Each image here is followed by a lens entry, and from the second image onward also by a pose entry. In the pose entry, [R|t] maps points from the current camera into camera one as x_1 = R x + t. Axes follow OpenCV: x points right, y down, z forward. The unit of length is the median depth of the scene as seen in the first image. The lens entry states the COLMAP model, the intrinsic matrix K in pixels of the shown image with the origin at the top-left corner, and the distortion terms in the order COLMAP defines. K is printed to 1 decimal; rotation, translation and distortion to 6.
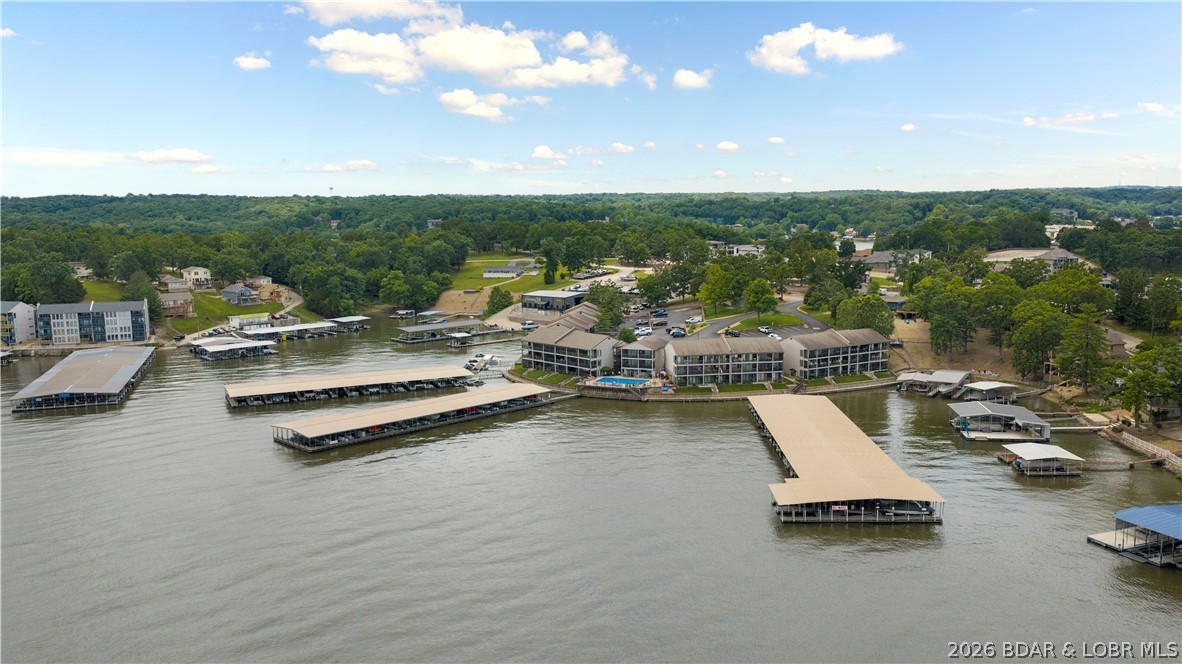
lens RADIAL K [[975.5, 0, 592.1], [0, 975.5, 342.8], [0, 0, 1]] dist [0.029402, -0.008450]
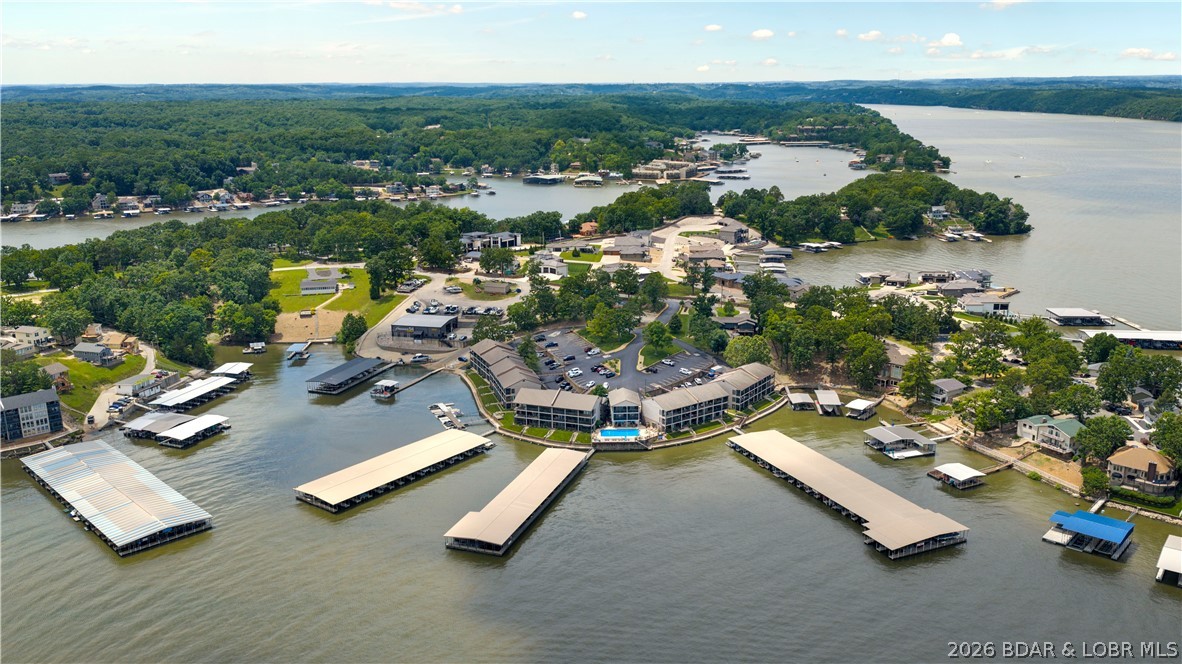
lens RADIAL K [[975.5, 0, 592.1], [0, 975.5, 342.8], [0, 0, 1]] dist [0.029402, -0.008450]
pose [[0.895180, -0.108922, 0.432191, -0.521129], [0.059755, 0.990255, 0.125798, -0.231609], [-0.441682, -0.086786, 0.892964, -0.110488]]
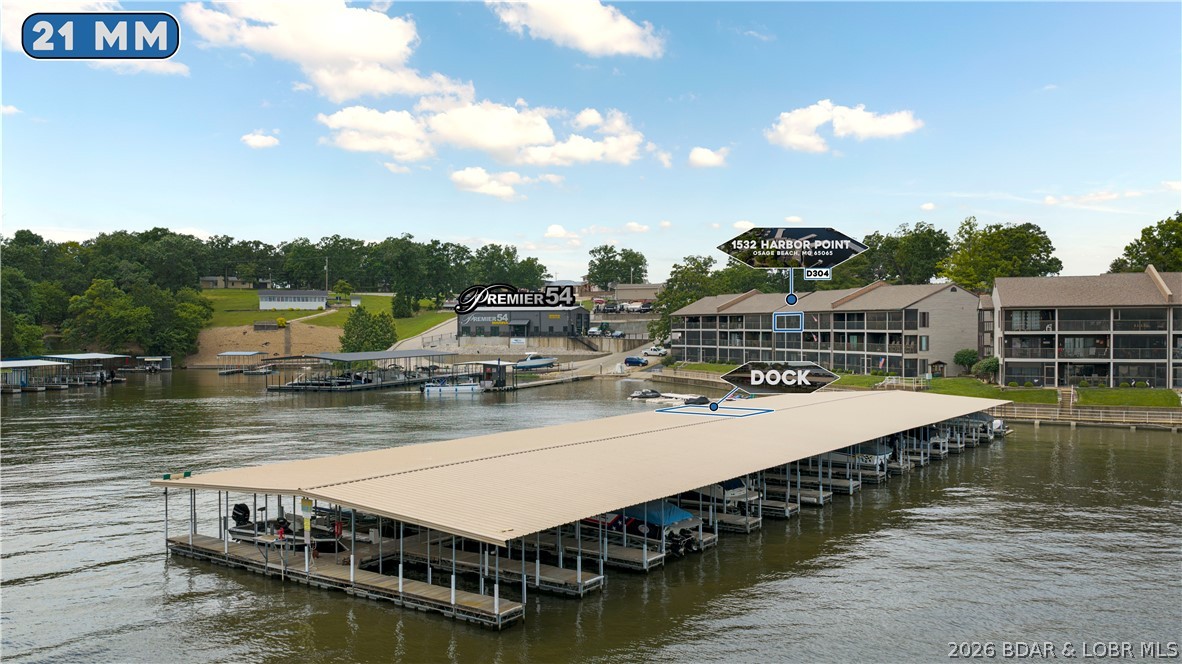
lens RADIAL K [[975.5, 0, 592.1], [0, 975.5, 342.8], [0, 0, 1]] dist [0.029402, -0.008450]
pose [[0.874747, 0.001863, 0.484576, -0.381949], [0.061581, 0.991458, -0.114976, 0.042402], [-0.480651, 0.130416, 0.867160, 0.815913]]
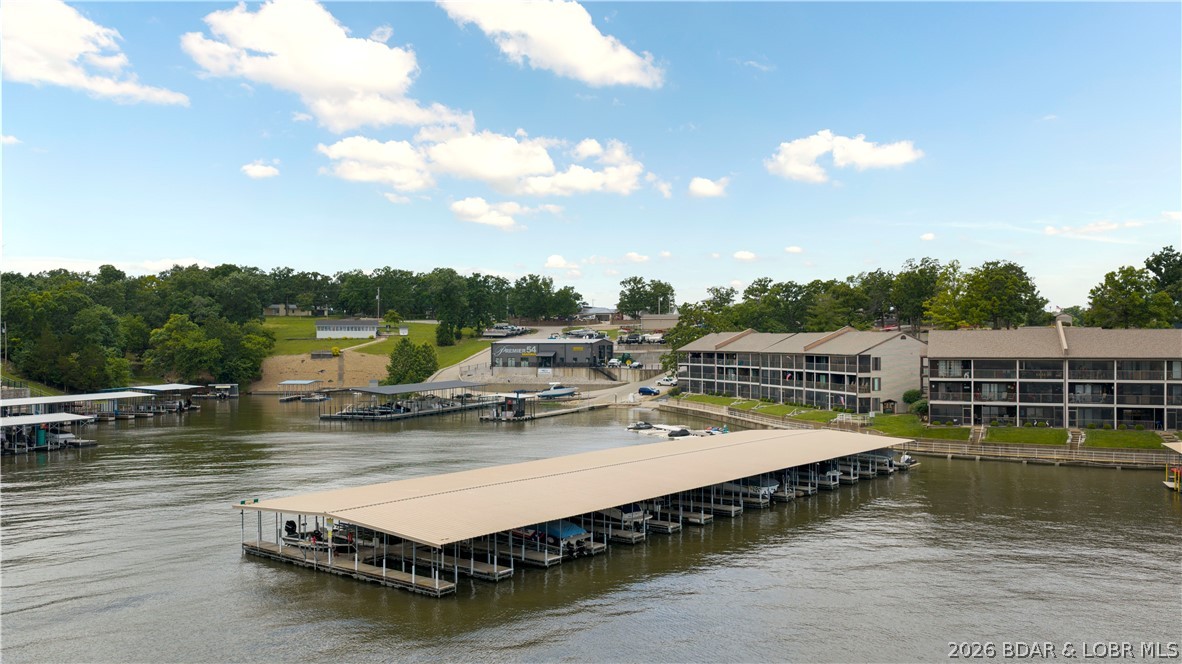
lens RADIAL K [[975.5, 0, 592.1], [0, 975.5, 342.8], [0, 0, 1]] dist [0.029402, -0.008450]
pose [[0.900579, 0.008920, 0.434601, -0.392301], [0.053975, 0.989758, -0.132161, 0.039292], [-0.431328, 0.142479, 0.890874, 0.736697]]
